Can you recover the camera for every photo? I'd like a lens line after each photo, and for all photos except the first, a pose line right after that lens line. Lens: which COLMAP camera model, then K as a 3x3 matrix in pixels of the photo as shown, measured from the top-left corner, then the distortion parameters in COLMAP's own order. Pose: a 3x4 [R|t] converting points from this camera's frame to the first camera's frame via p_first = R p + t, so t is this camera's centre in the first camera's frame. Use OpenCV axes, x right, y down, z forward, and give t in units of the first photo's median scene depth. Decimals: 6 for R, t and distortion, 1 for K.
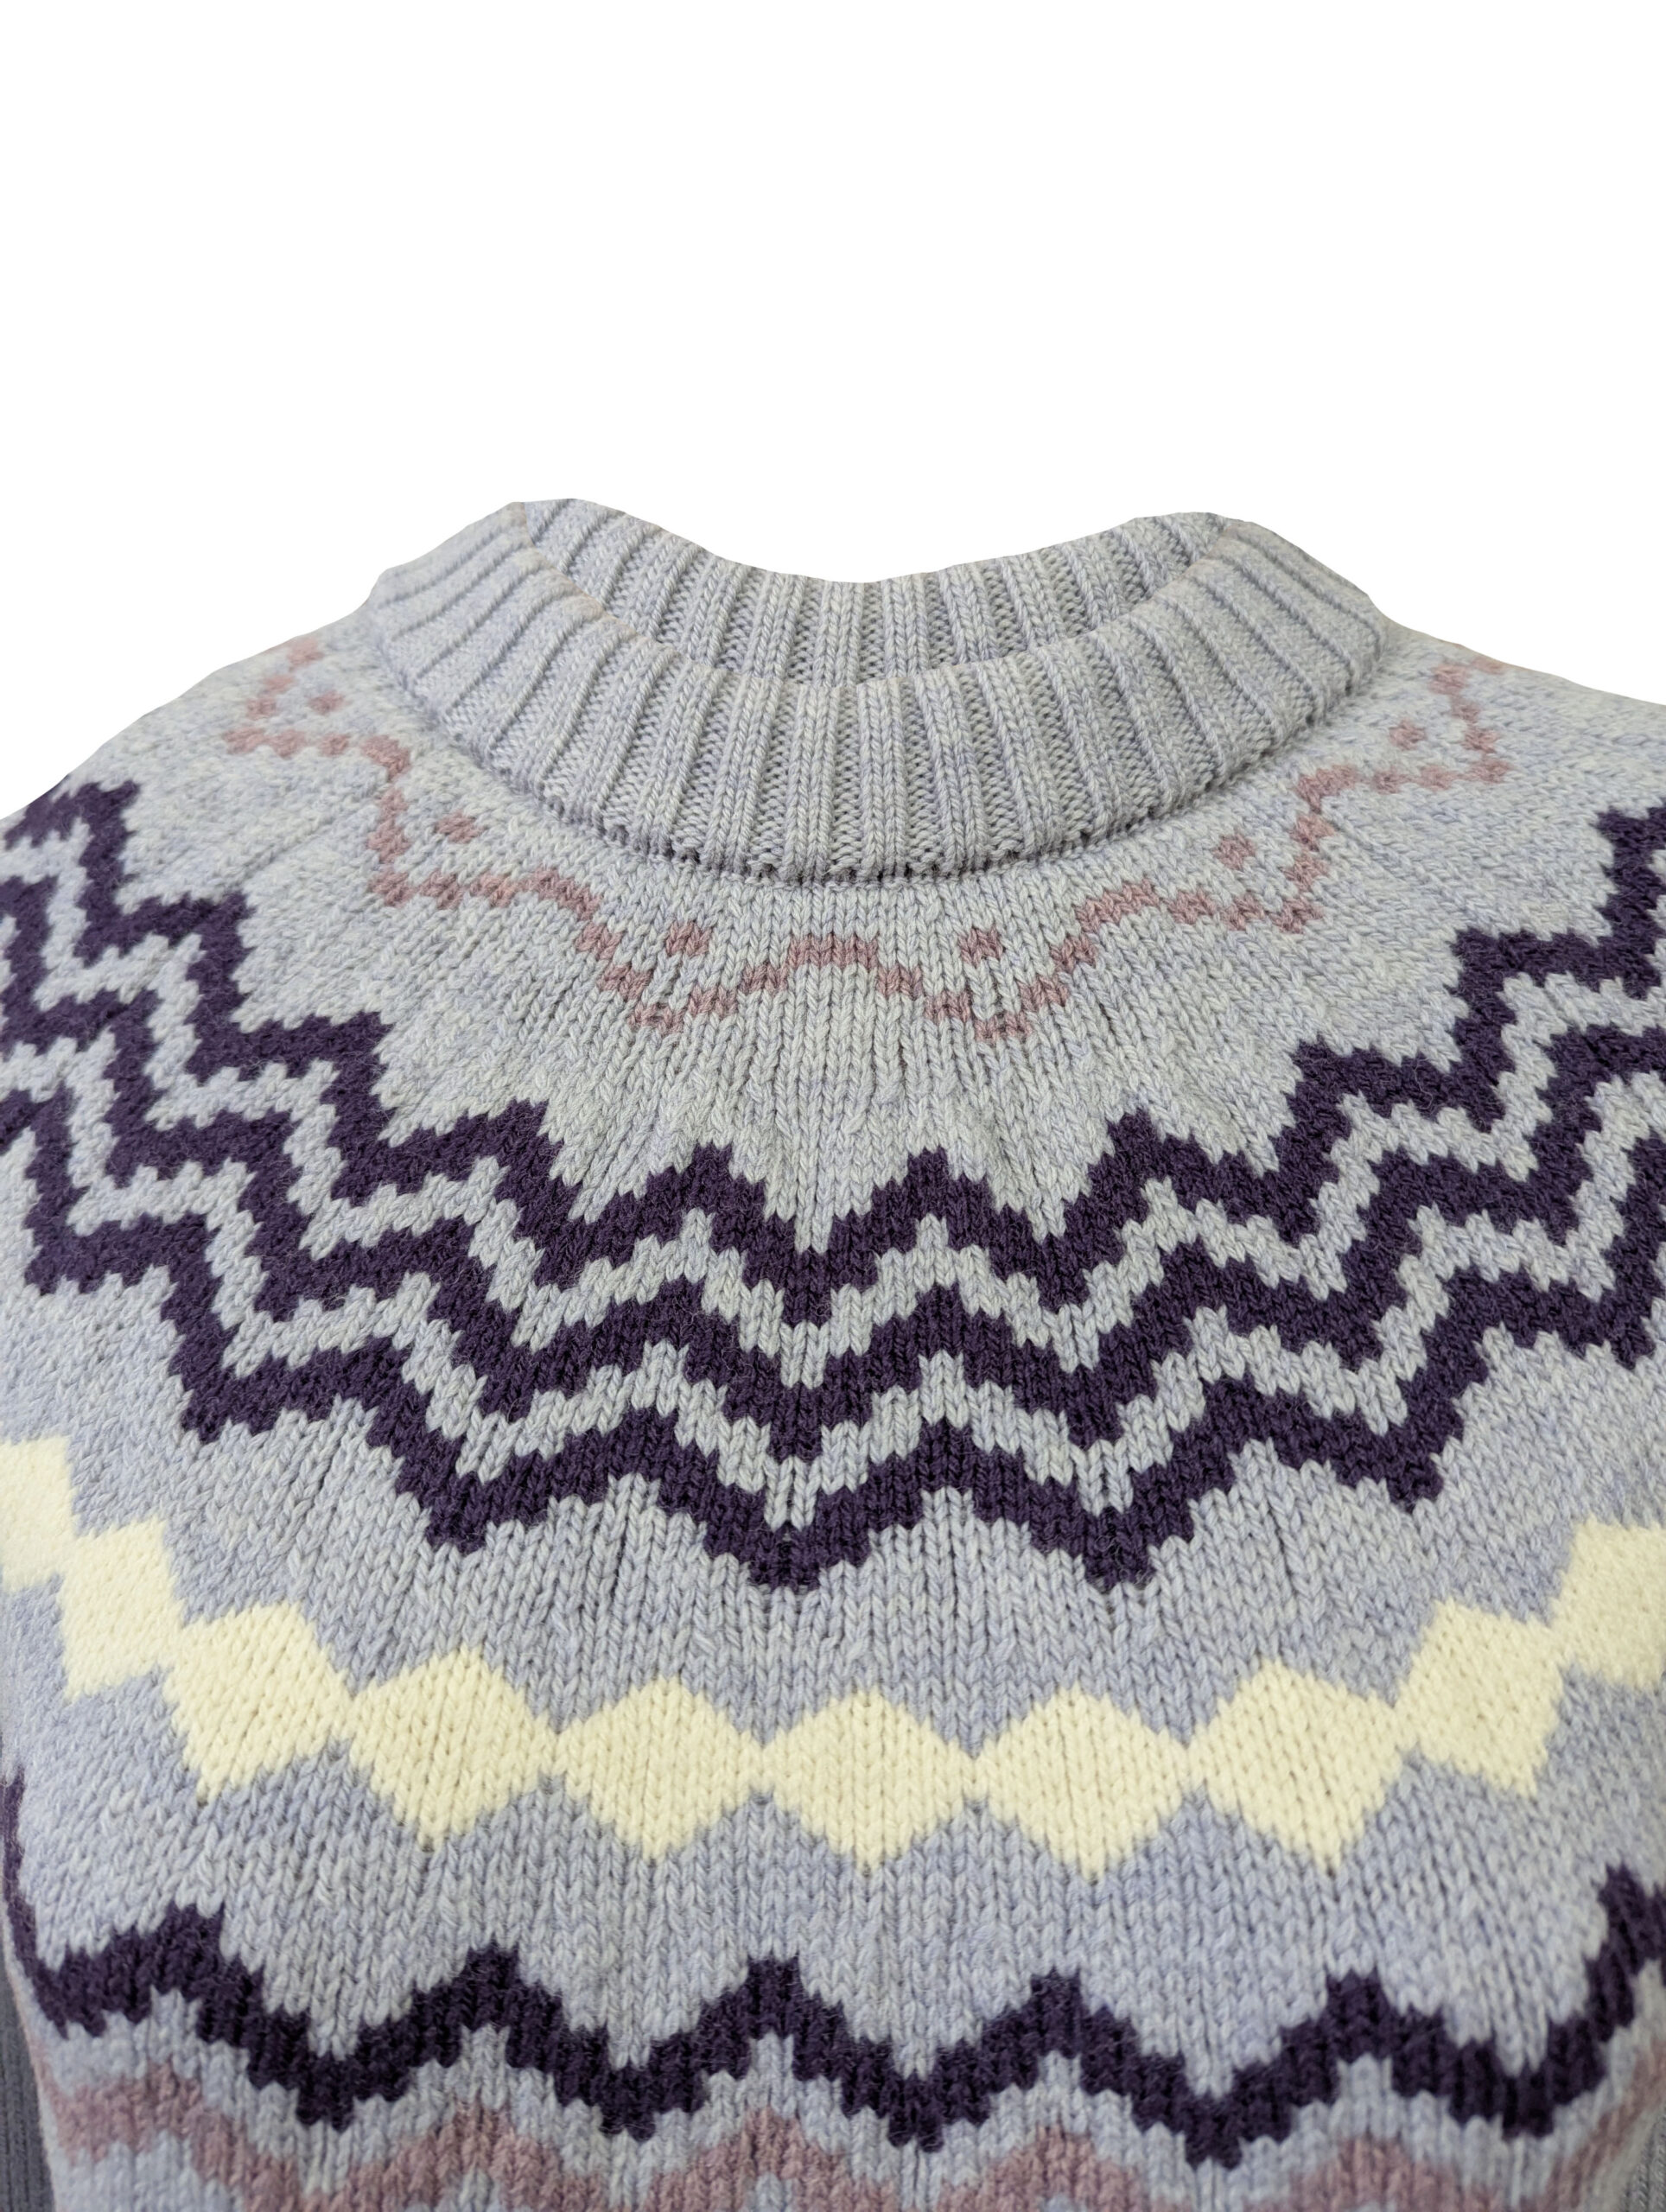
lens RADIAL K [[1592.4, 0, 776.5], [0, 1592.4, 1108.5], [0, 0, 1]] dist [0.017701, -0.039697]
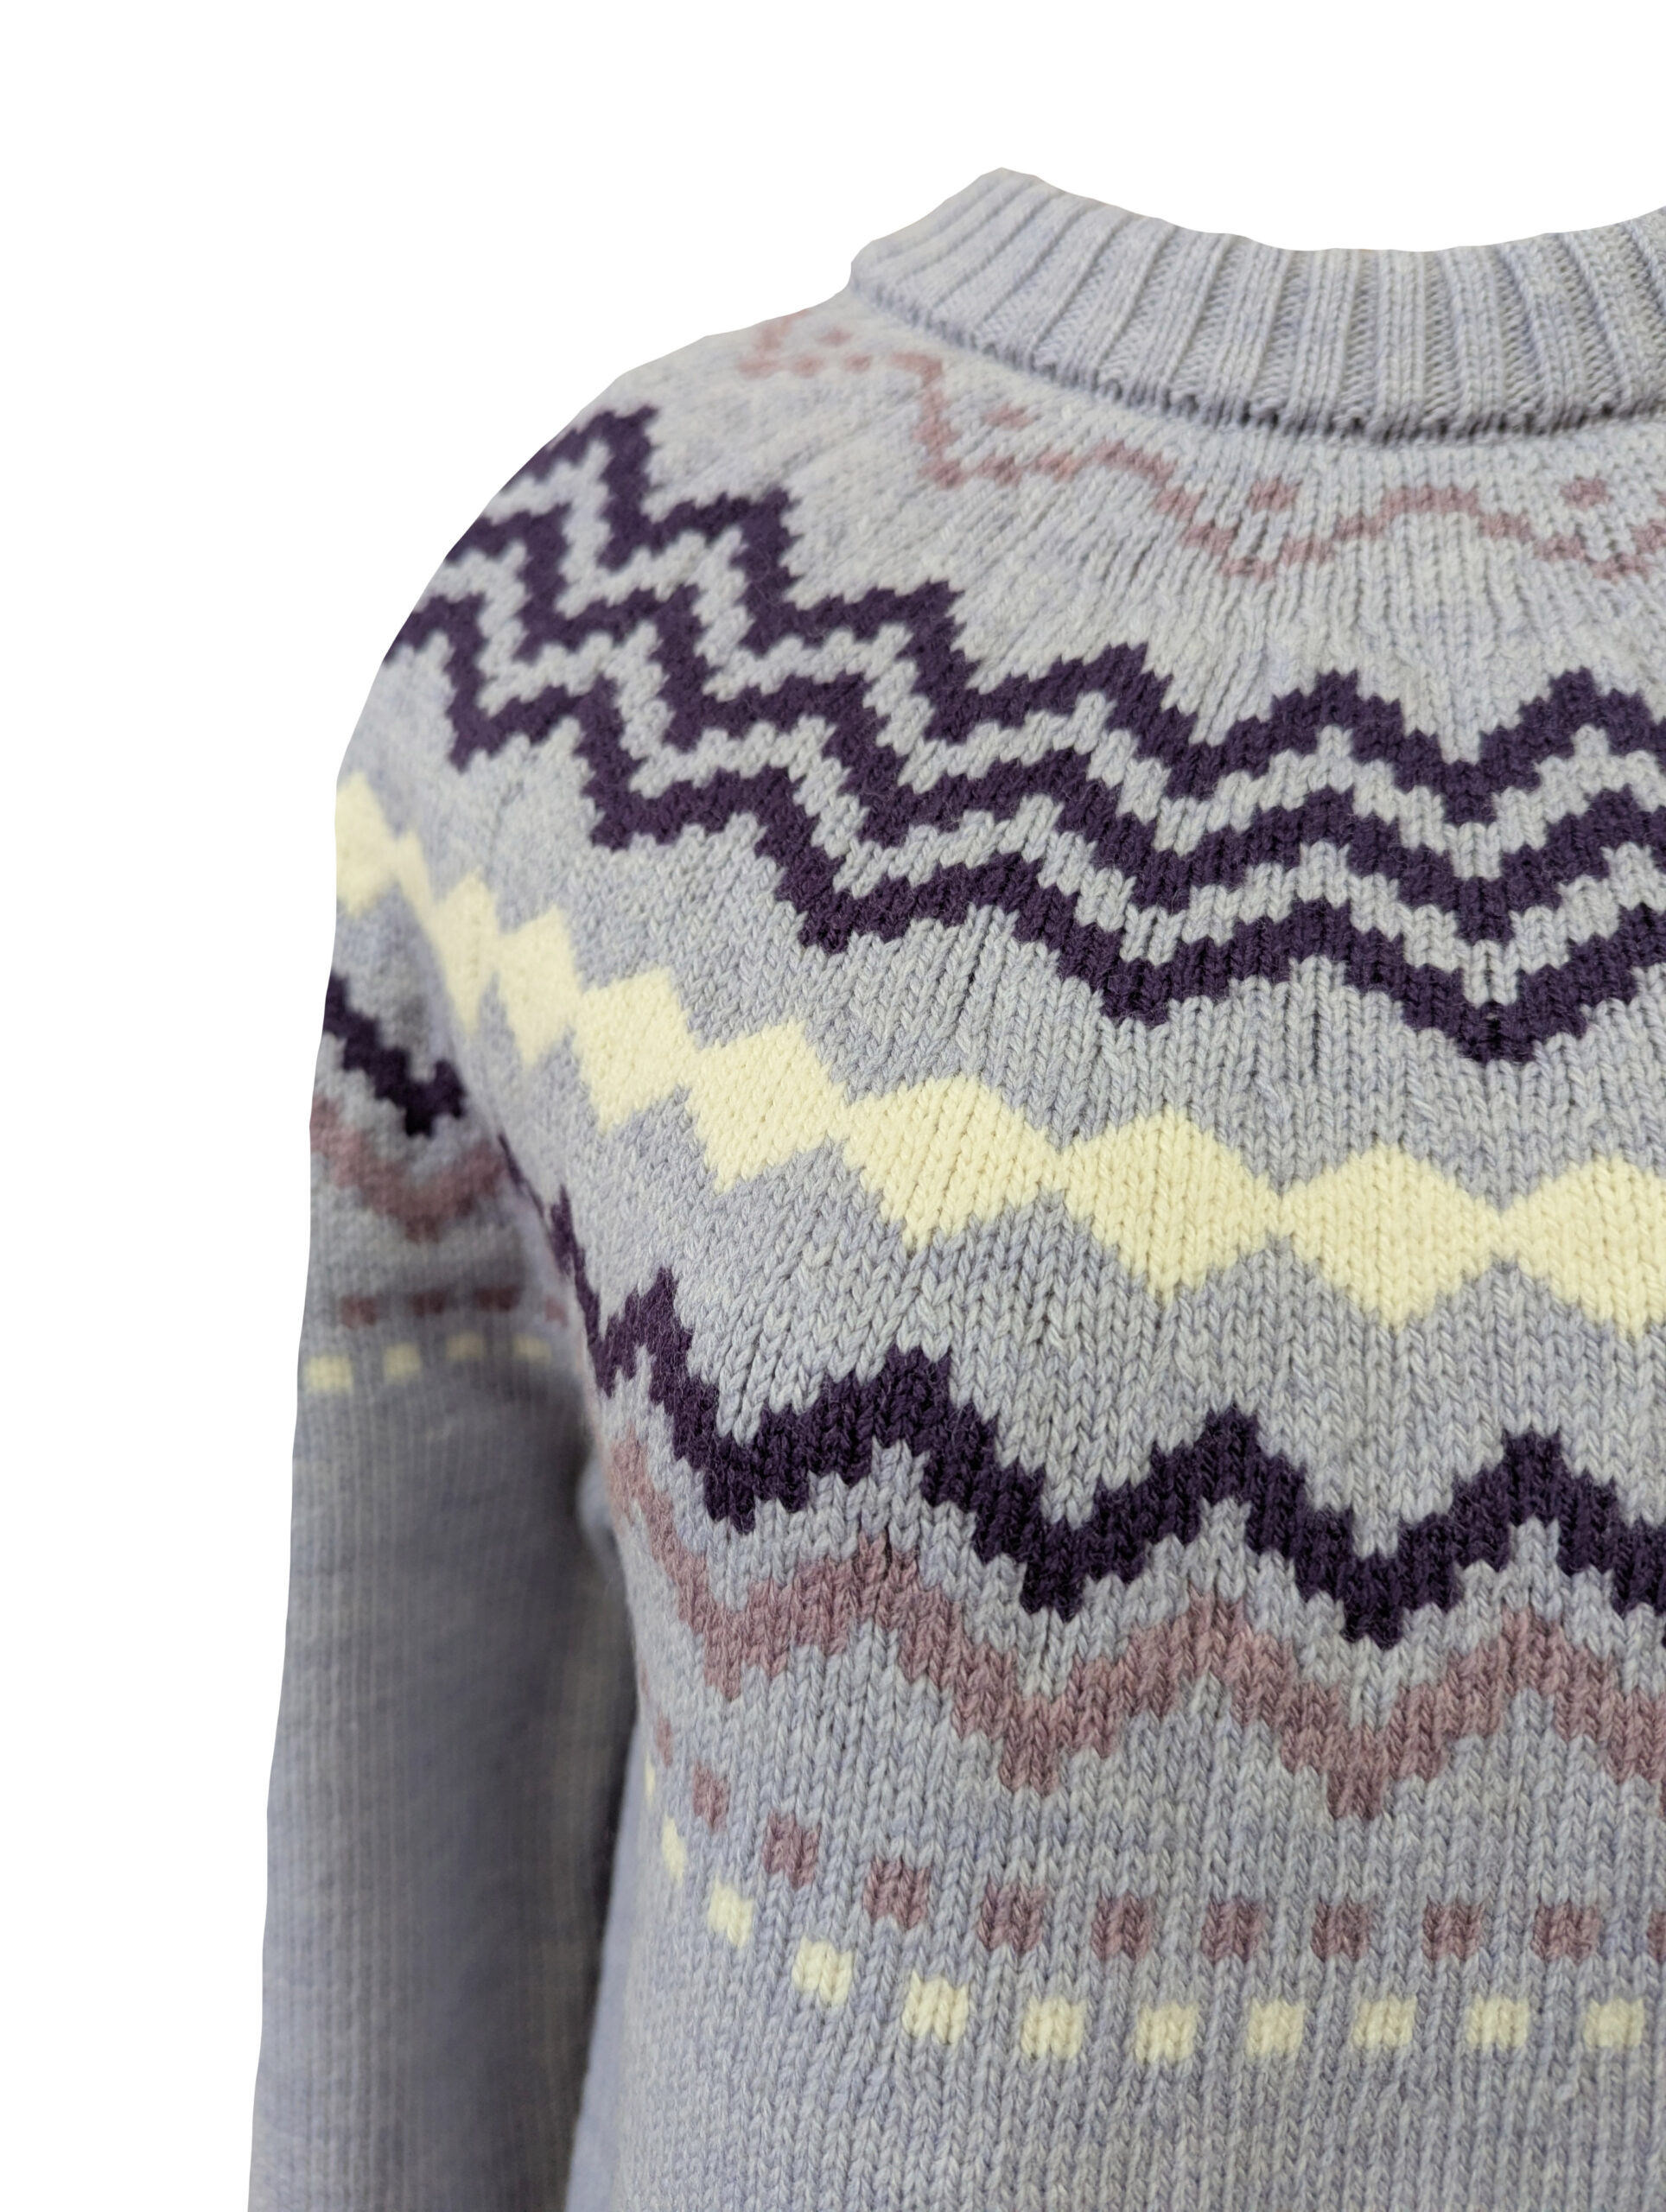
lens RADIAL K [[1609.6, 0, 798.9], [0, 1609.6, 1103.8], [0, 0, 1]] dist [-0.007073, 0.000446]
pose [[0.999757, -0.002671, -0.021874, -0.359258], [0.000924, 0.996836, -0.079483, 0.375949], [0.022017, 0.079443, 0.996596, 0.058401]]
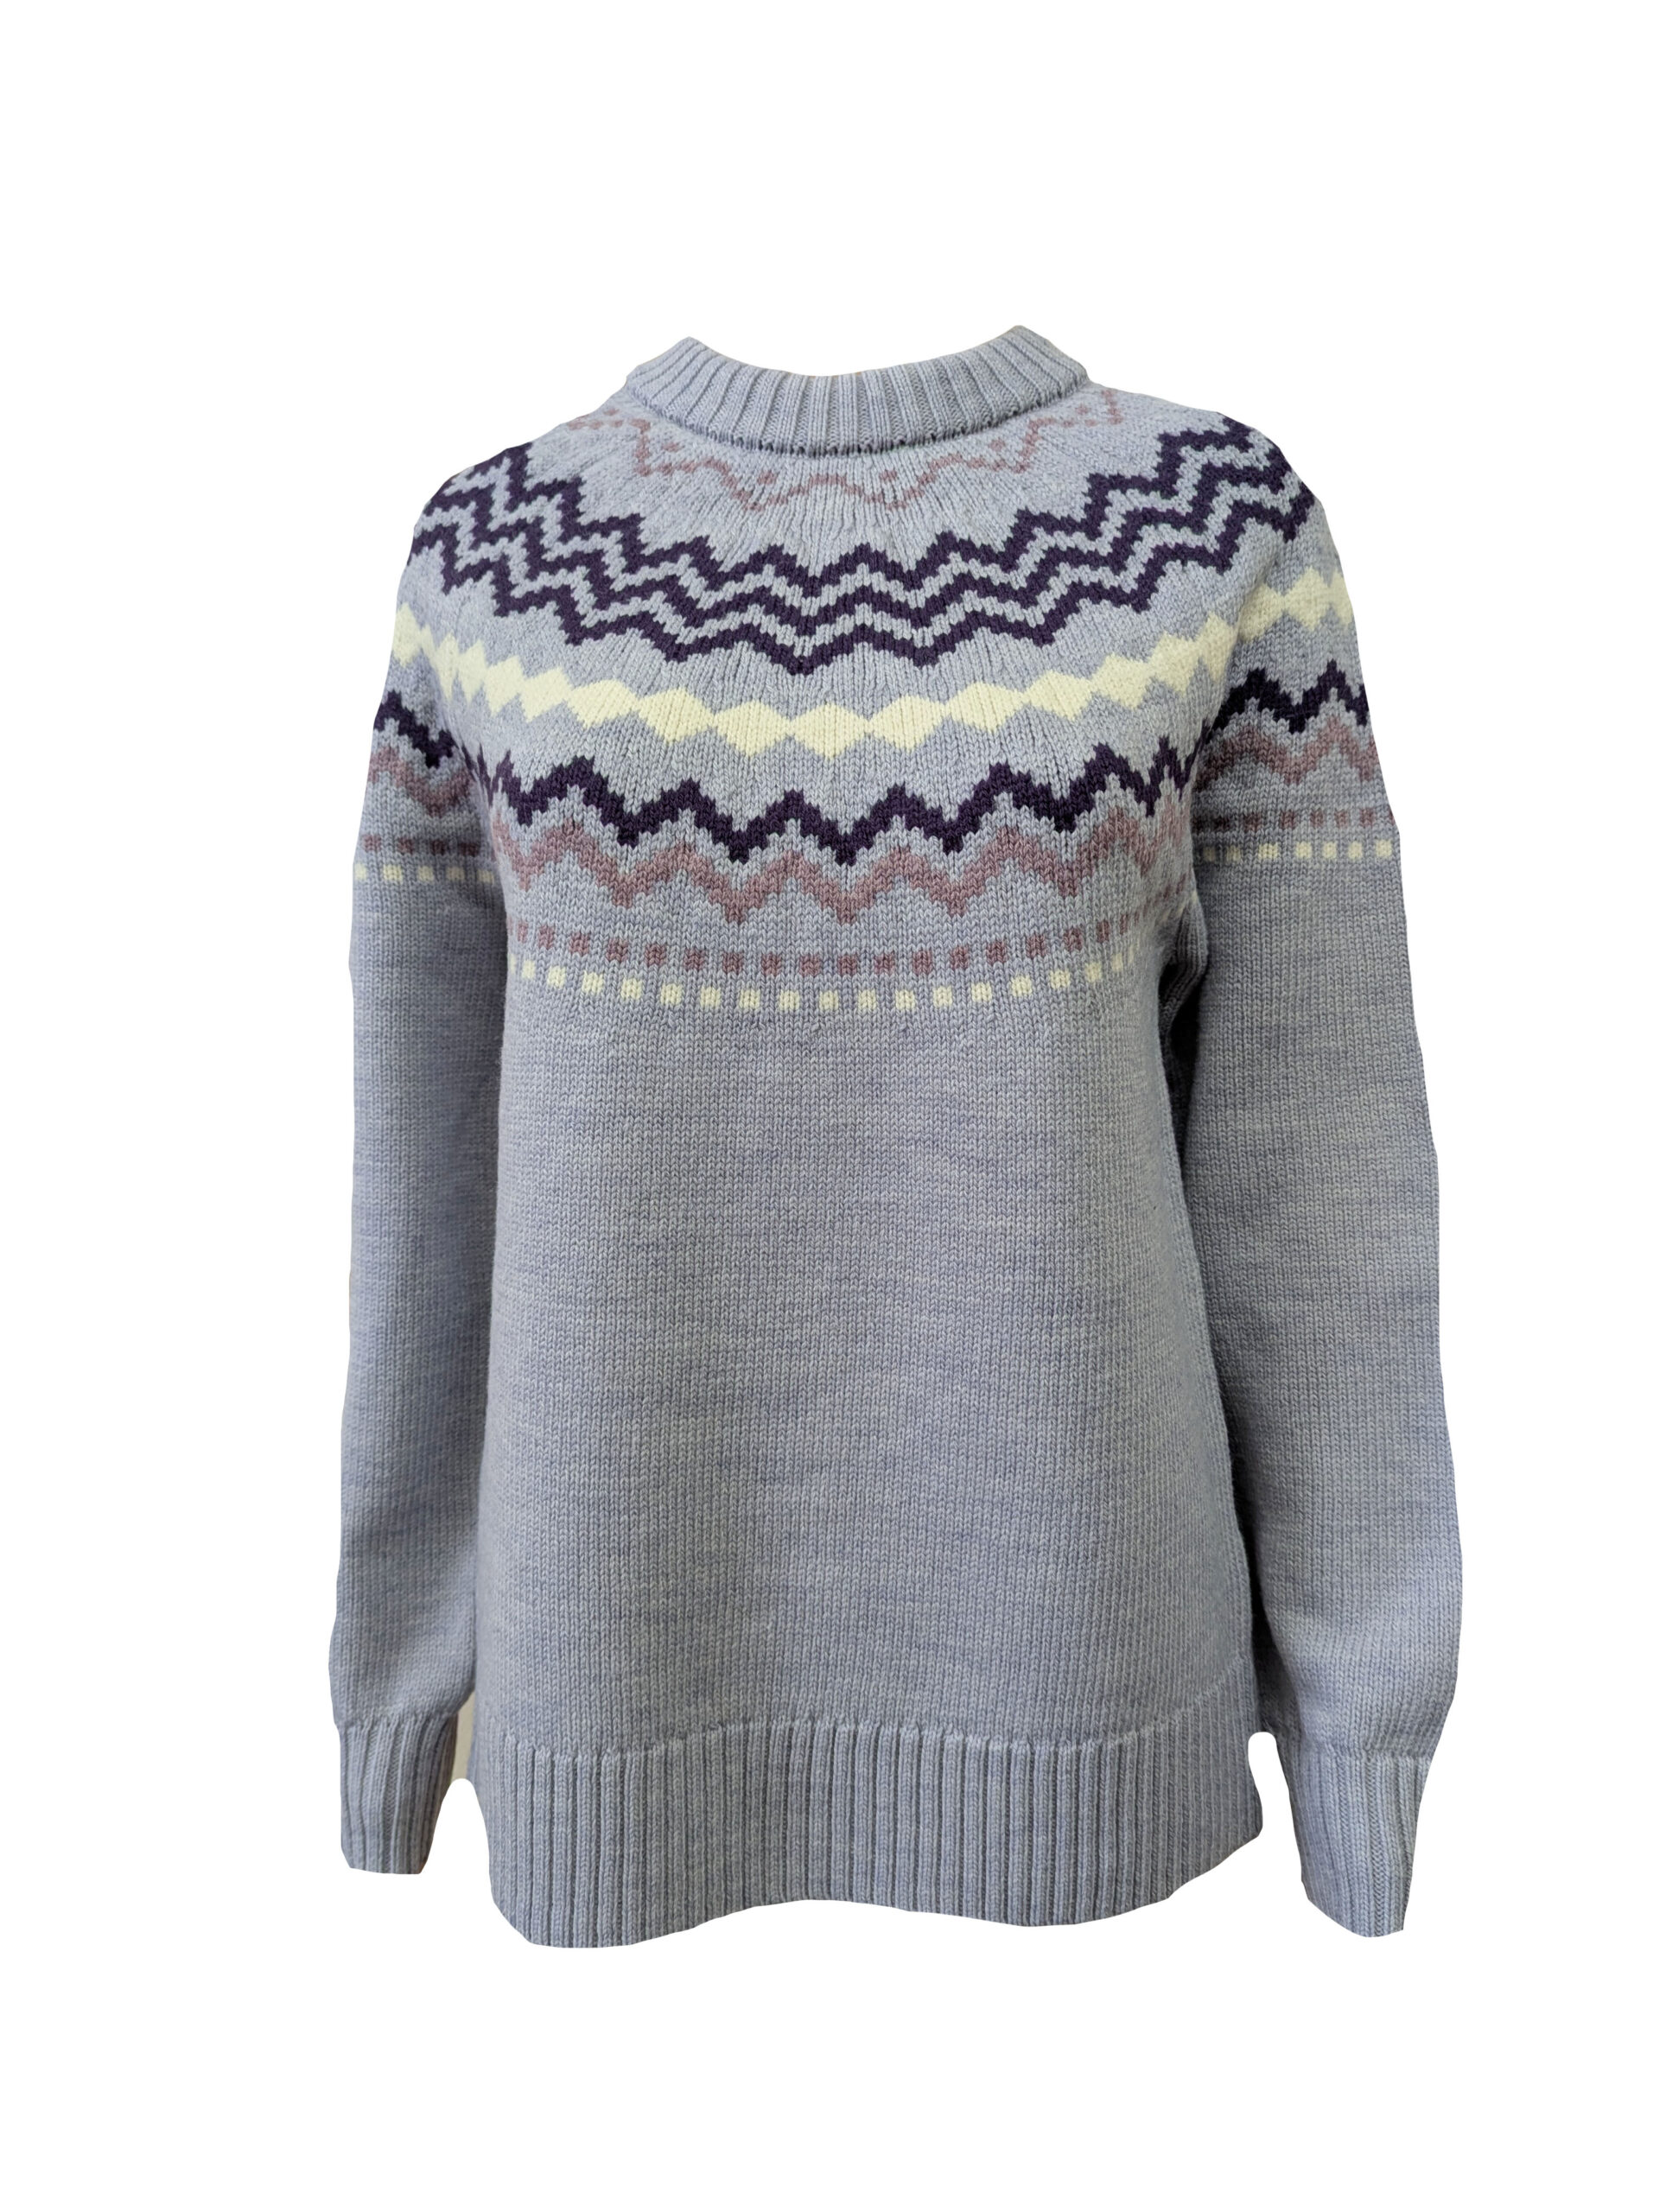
lens RADIAL K [[1521.1, 0, 833.0], [0, 1521.1, 1106.0], [0, 0, 1]] dist [0.035714, -0.040502]
pose [[0.999367, 0.001258, -0.035549, 0.141152], [-0.004084, 0.996824, -0.079530, 1.141858], [0.035336, 0.079625, 0.996198, -1.368398]]
